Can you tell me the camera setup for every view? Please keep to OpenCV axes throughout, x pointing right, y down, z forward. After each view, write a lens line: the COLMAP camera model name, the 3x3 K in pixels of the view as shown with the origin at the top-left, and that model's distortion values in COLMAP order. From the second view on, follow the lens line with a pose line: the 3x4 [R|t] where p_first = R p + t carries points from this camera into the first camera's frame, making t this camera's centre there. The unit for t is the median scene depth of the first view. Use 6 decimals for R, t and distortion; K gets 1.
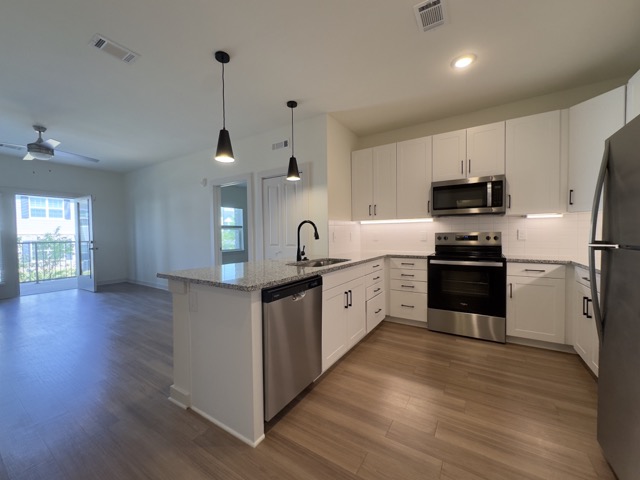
lens RADIAL K [[255.3, 0, 320.0], [0, 255.3, 240.0], [0, 0, 1]] dist [-0.000800, -0.000155]
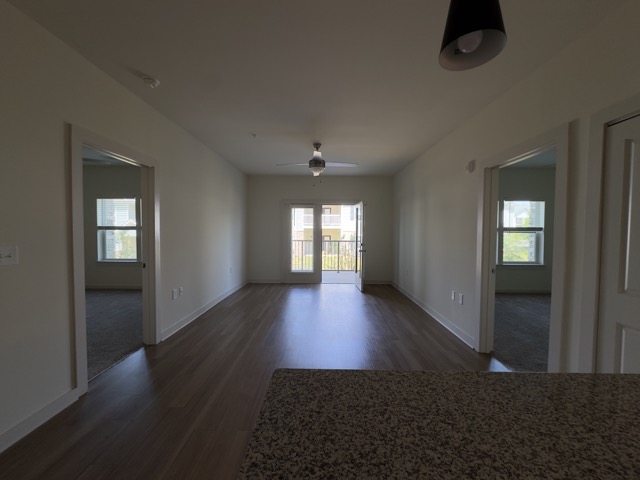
lens RADIAL K [[255.3, 0, 320.0], [0, 255.3, 240.0], [0, 0, 1]] dist [-0.000800, -0.000155]
pose [[0.525141, 0.046982, -0.849717, -0.075179], [-0.036721, 0.998796, 0.032531, -0.036439], [0.850223, 0.014120, 0.526234, 0.270302]]
